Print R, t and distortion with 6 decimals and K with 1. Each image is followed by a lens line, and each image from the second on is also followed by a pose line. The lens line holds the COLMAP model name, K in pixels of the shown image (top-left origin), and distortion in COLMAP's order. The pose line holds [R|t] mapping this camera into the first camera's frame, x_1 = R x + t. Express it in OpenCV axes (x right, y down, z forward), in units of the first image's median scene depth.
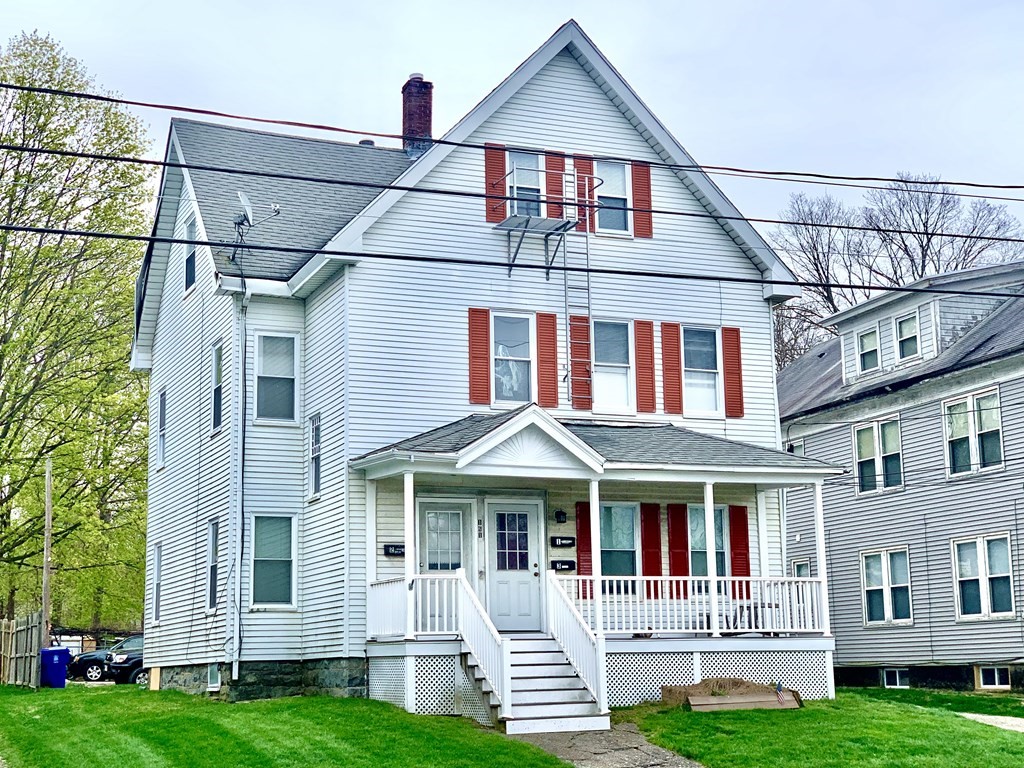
lens RADIAL K [[1665.9, 0, 508.5], [0, 1665.9, 388.4], [0, 0, 1]] dist [0.068018, 0.000000]
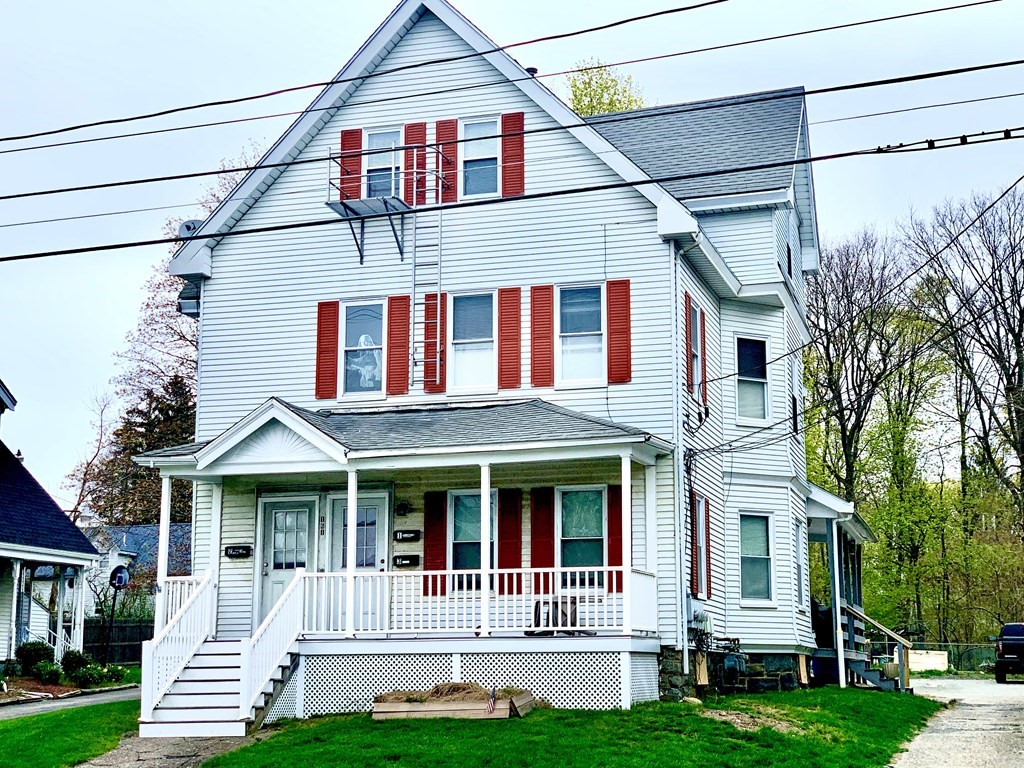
lens RADIAL K [[1665.9, 0, 508.2], [0, 1665.9, 383.0], [0, 0, 1]] dist [0.068018, 0.000000]
pose [[0.756161, -0.095020, -0.647450, 0.679418], [0.099996, 0.994560, -0.029176, 0.038255], [0.646700, -0.042681, 0.761549, 0.311797]]
